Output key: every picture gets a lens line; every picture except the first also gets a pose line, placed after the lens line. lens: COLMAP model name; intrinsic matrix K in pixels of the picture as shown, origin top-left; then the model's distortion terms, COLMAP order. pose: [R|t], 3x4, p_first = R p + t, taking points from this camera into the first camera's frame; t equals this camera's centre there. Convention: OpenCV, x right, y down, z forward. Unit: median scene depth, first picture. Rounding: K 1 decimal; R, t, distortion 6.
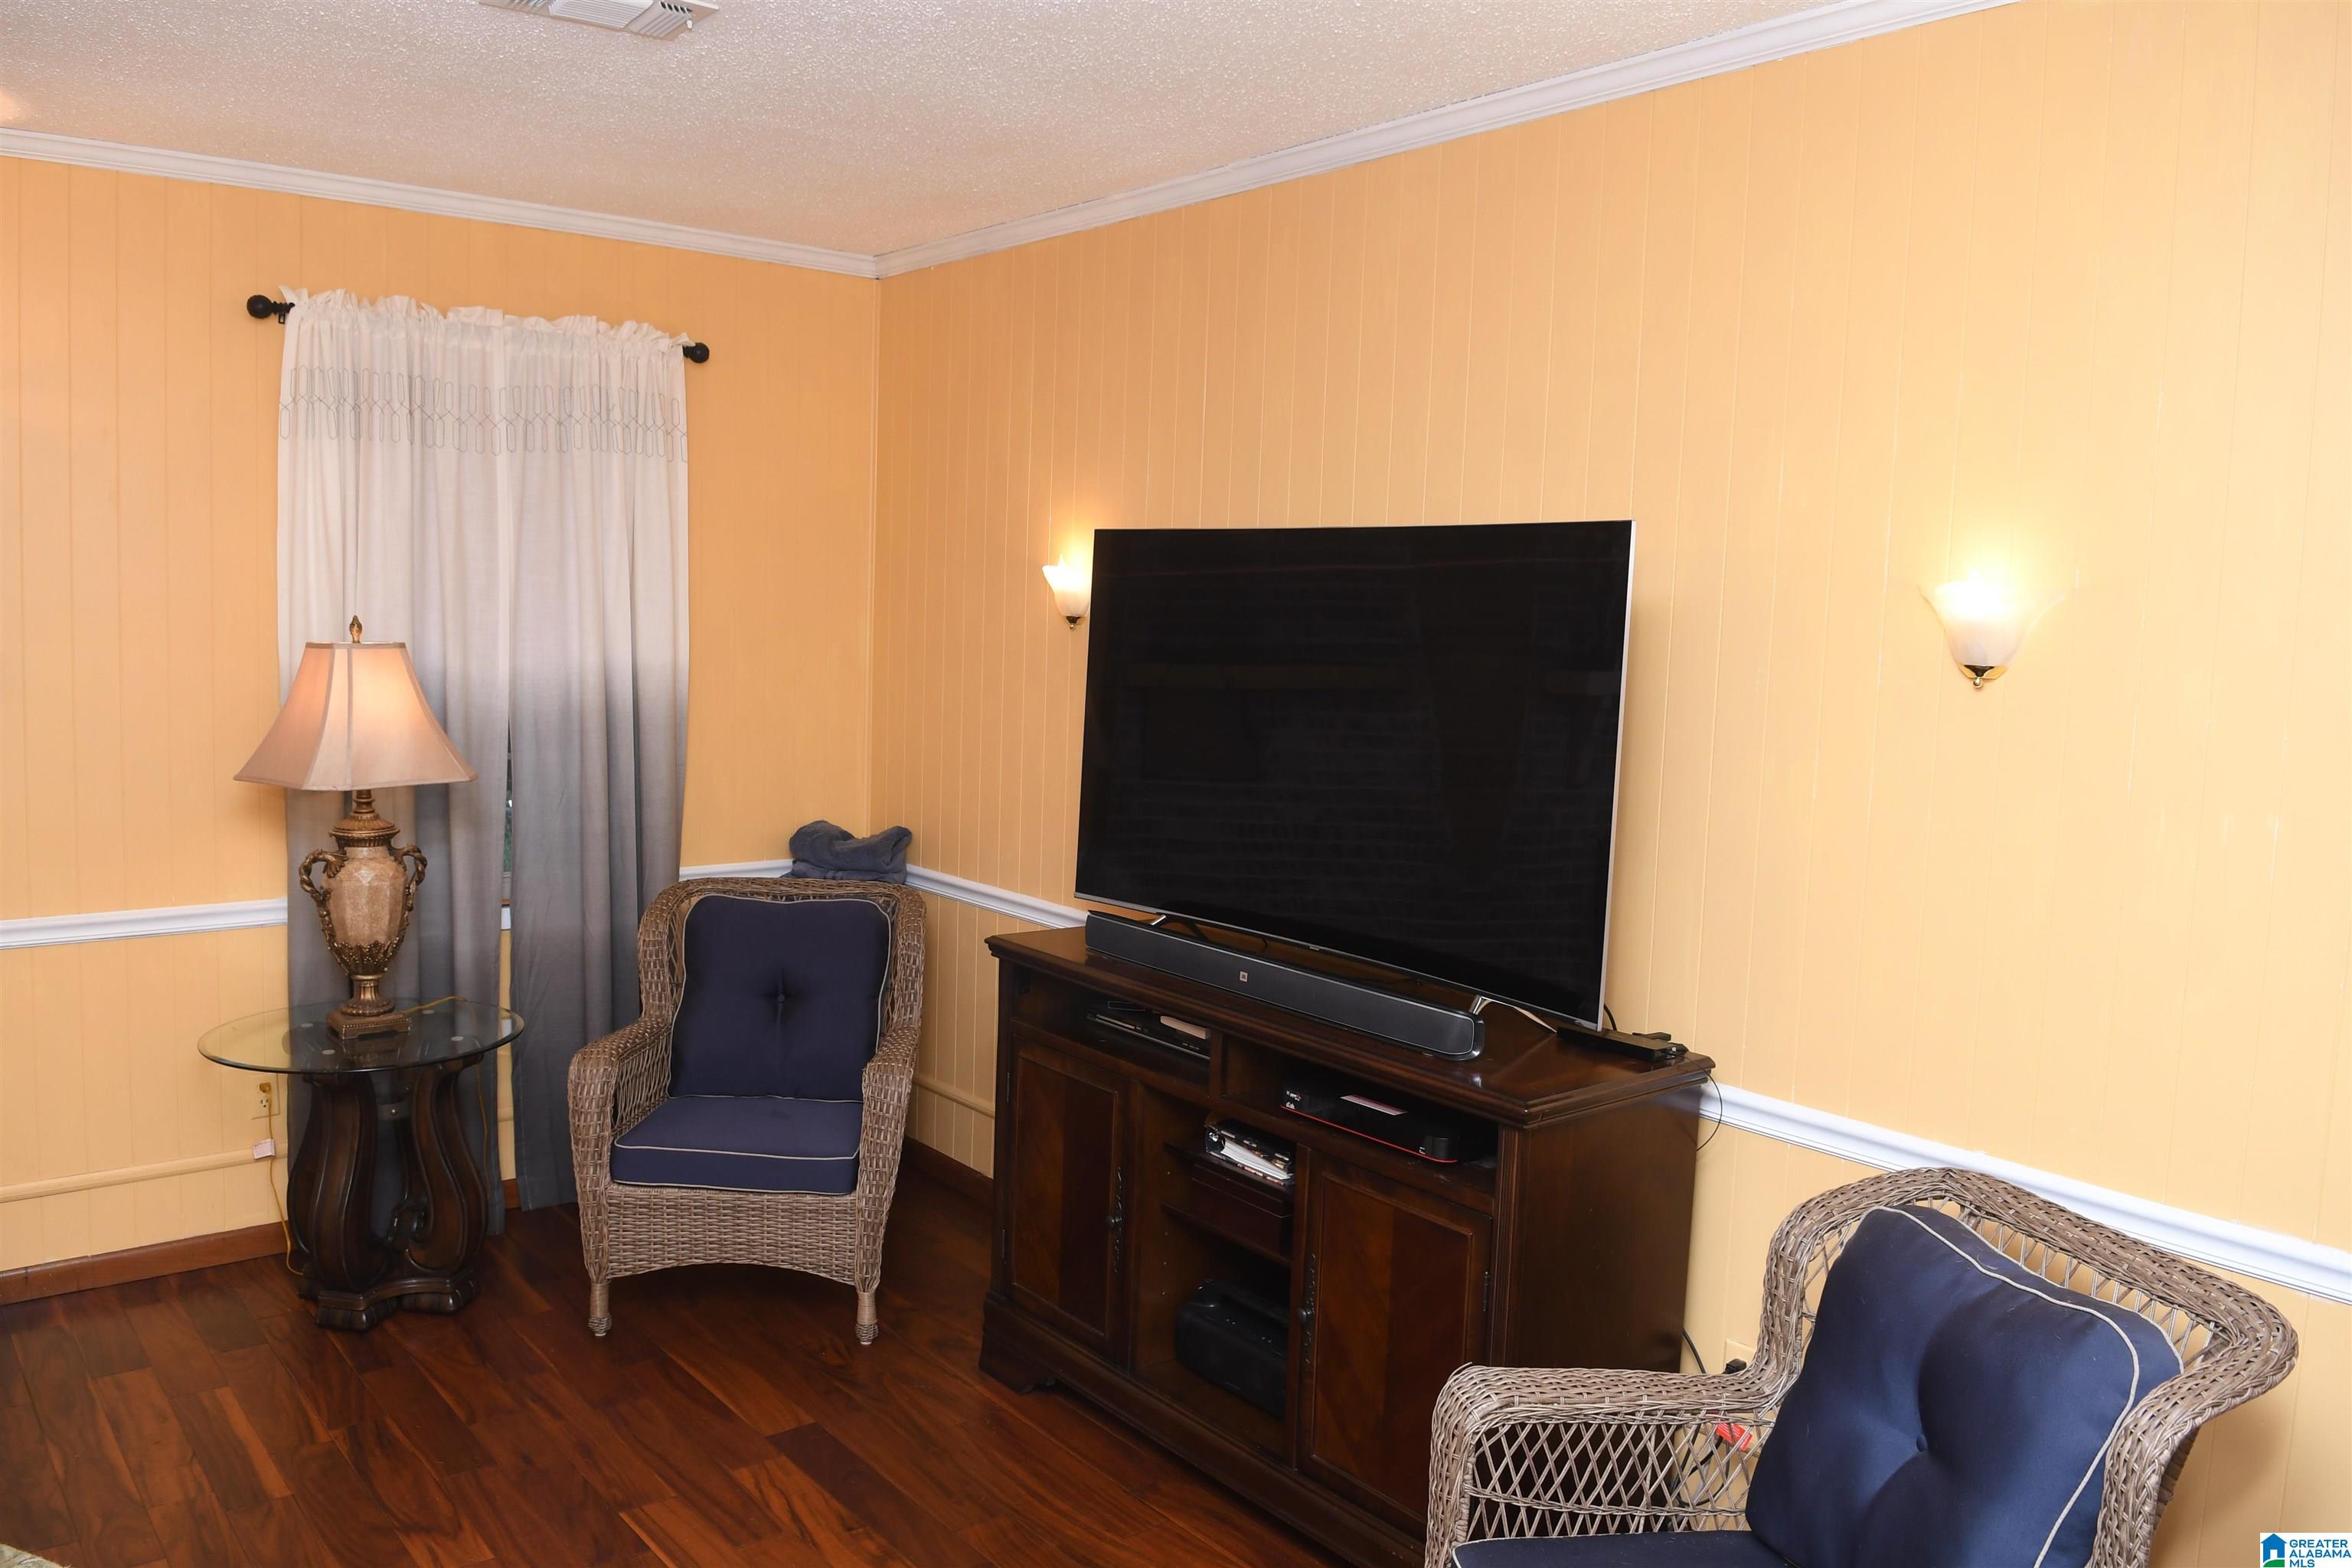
lens RADIAL K [[1742.9, 0, 1160.9], [0, 1742.9, 784.8], [0, 0, 1]] dist [-0.027716, -0.032508]
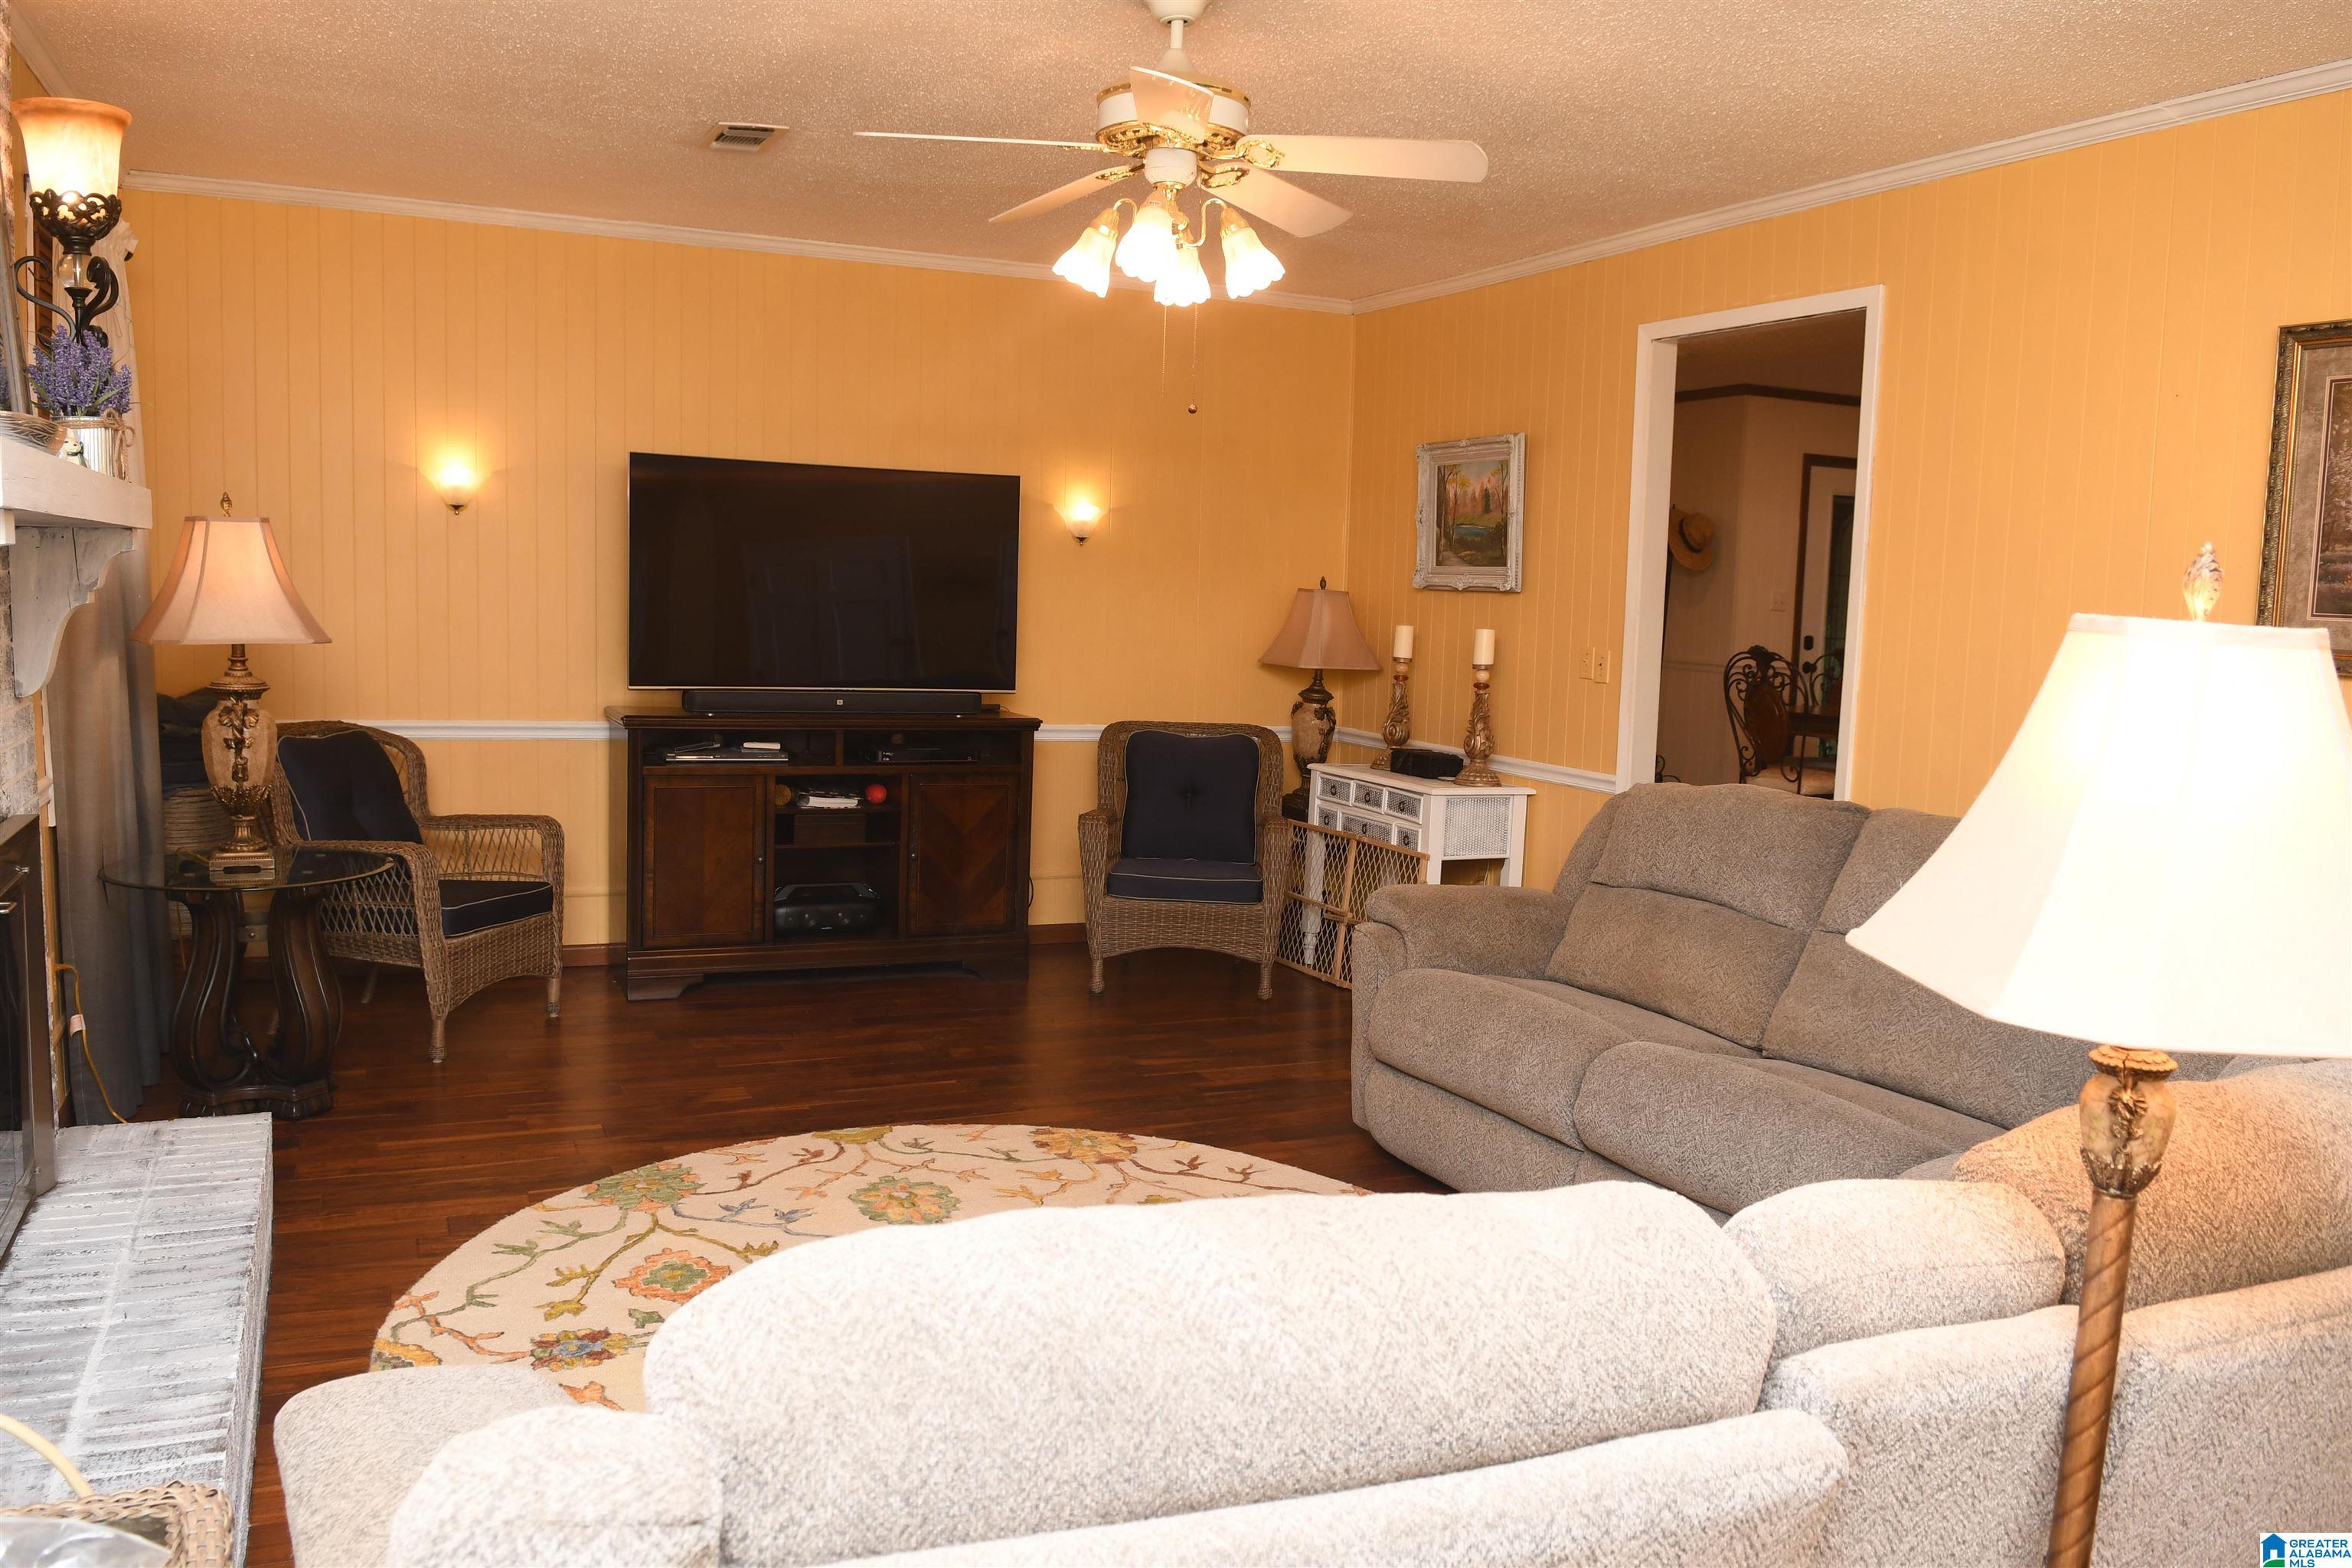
lens RADIAL K [[1742.9, 0, 1160.9], [0, 1742.9, 784.8], [0, 0, 1]] dist [-0.027716, -0.032508]
pose [[0.254617, -0.131748, 0.958025, -1.377709], [0.070925, 0.990552, 0.117372, 0.000571], [-0.964438, 0.038063, 0.261555, 0.134357]]
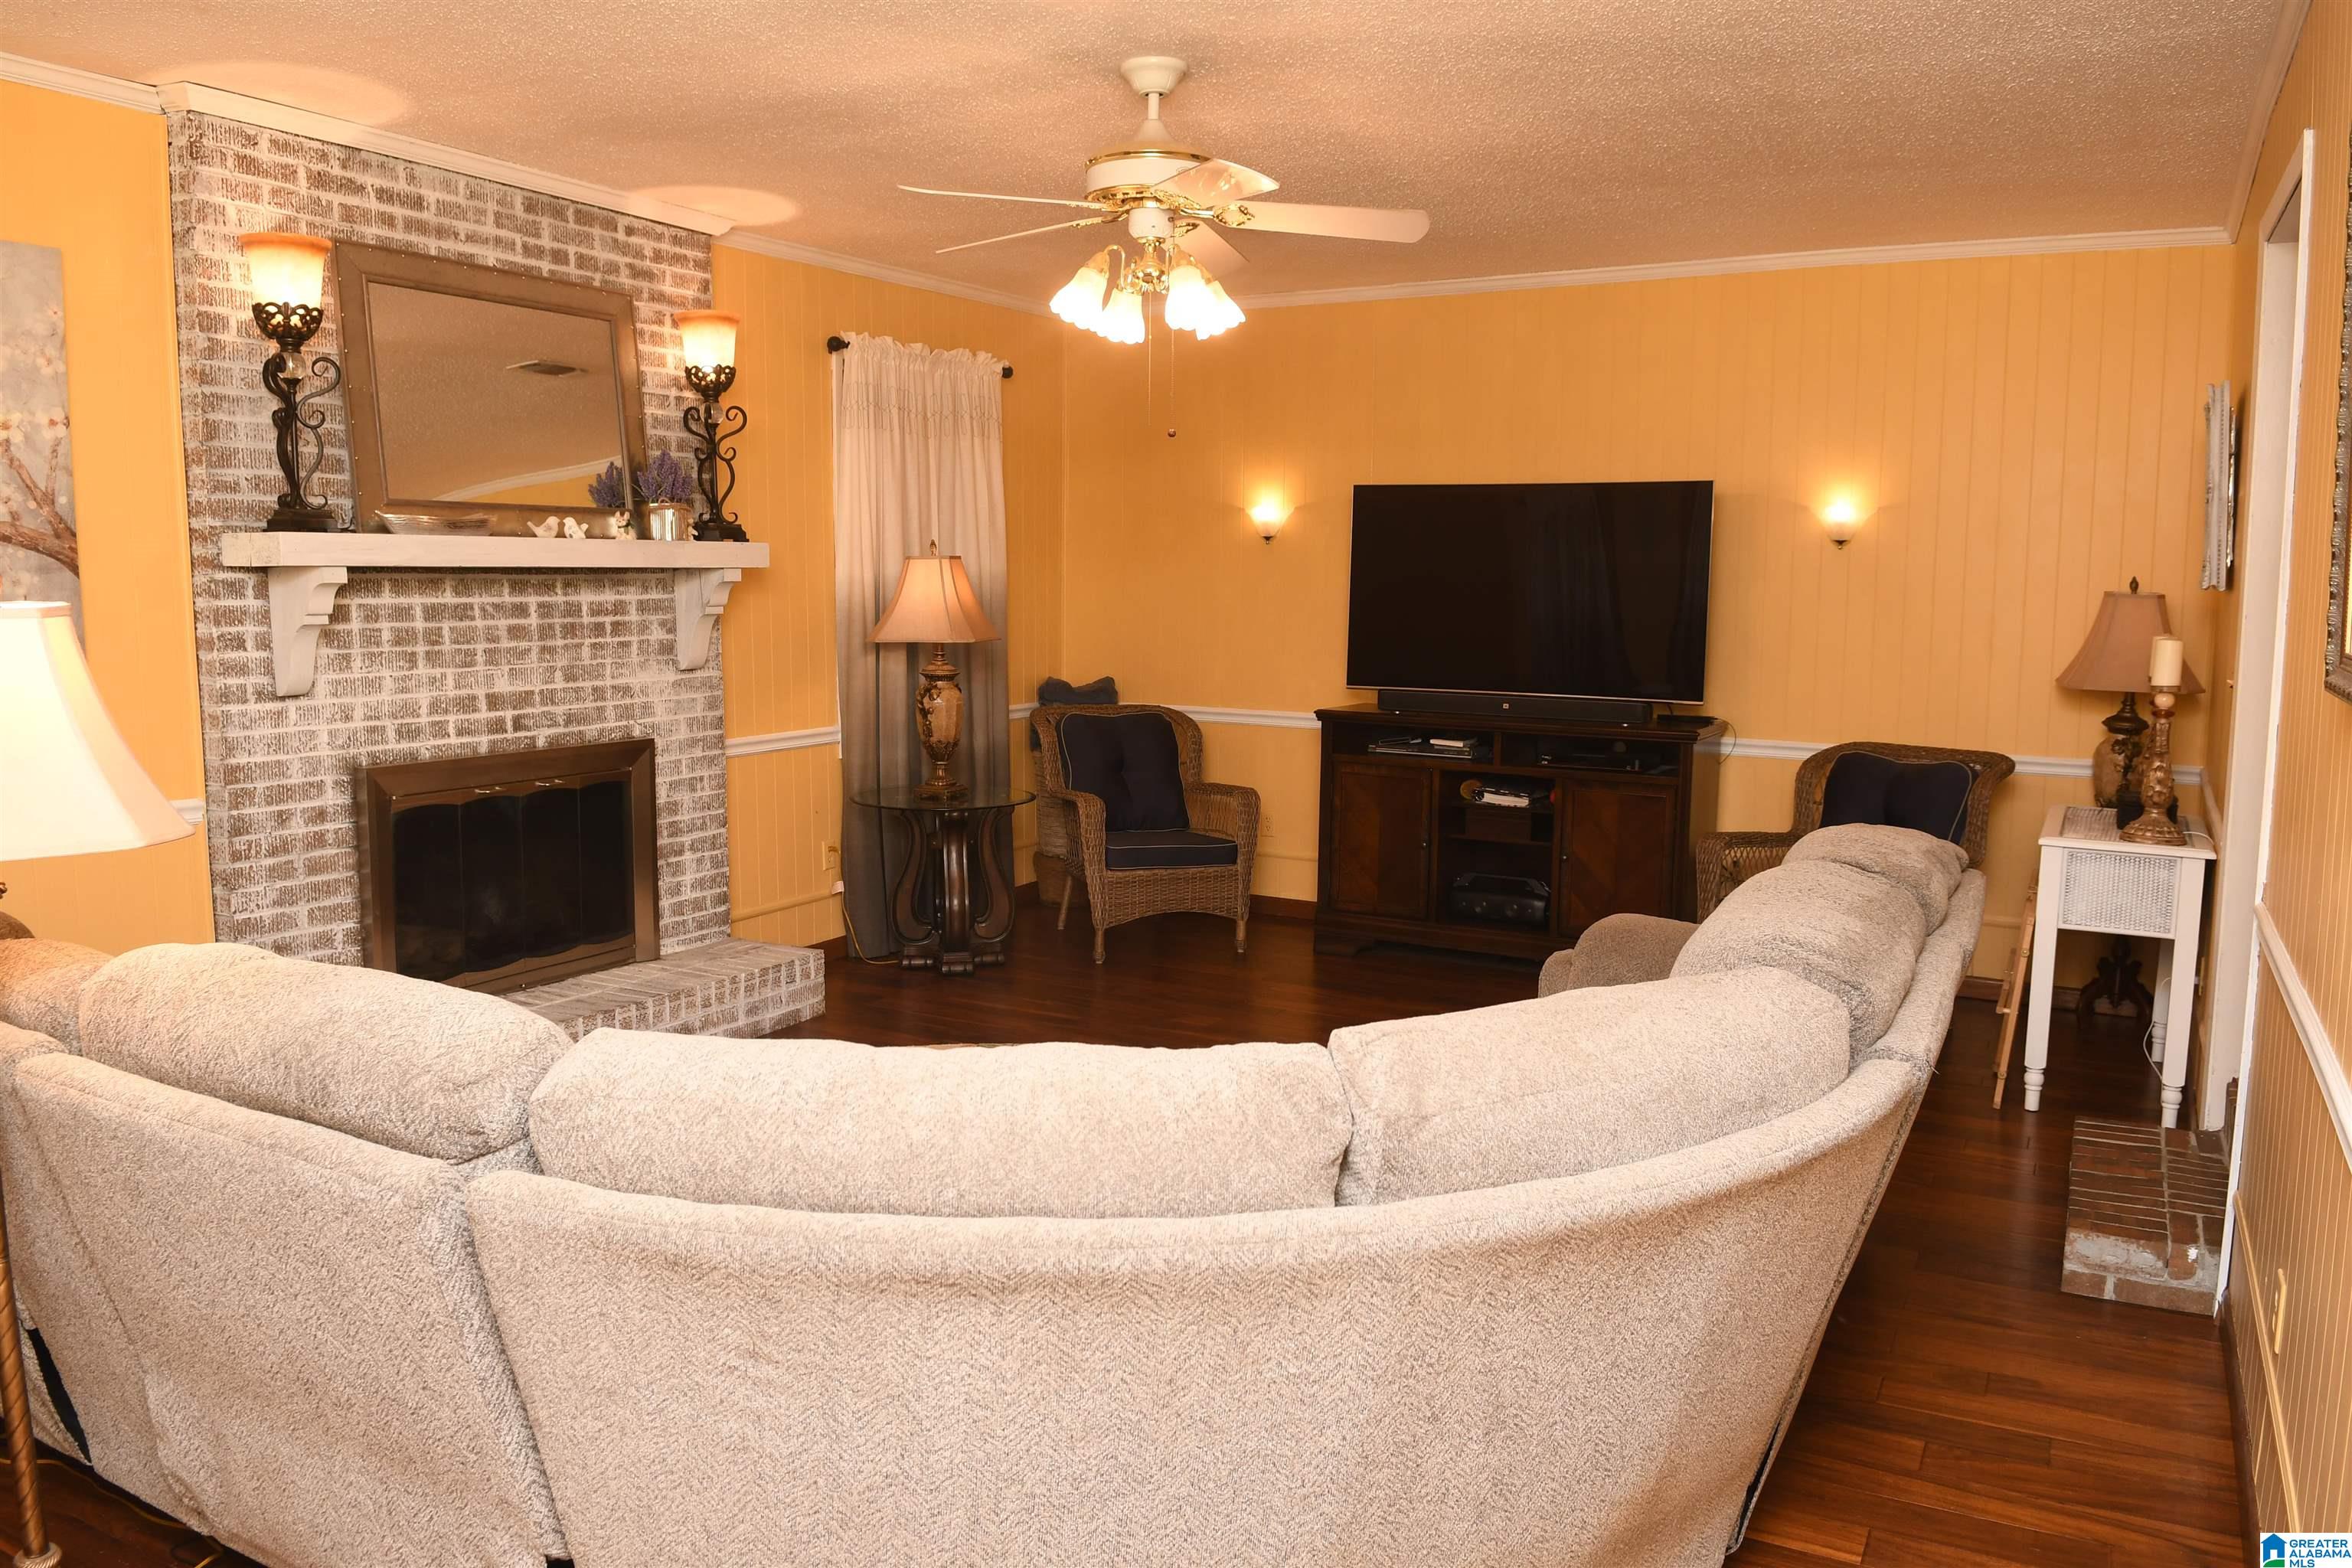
lens RADIAL K [[1742.9, 0, 1160.9], [0, 1742.9, 784.8], [0, 0, 1]] dist [-0.027716, -0.032508]
pose [[0.928472, -0.069714, 0.364801, -0.868524], [0.059237, 0.997448, 0.039847, 0.078554], [-0.366648, -0.015387, 0.930233, -0.600292]]
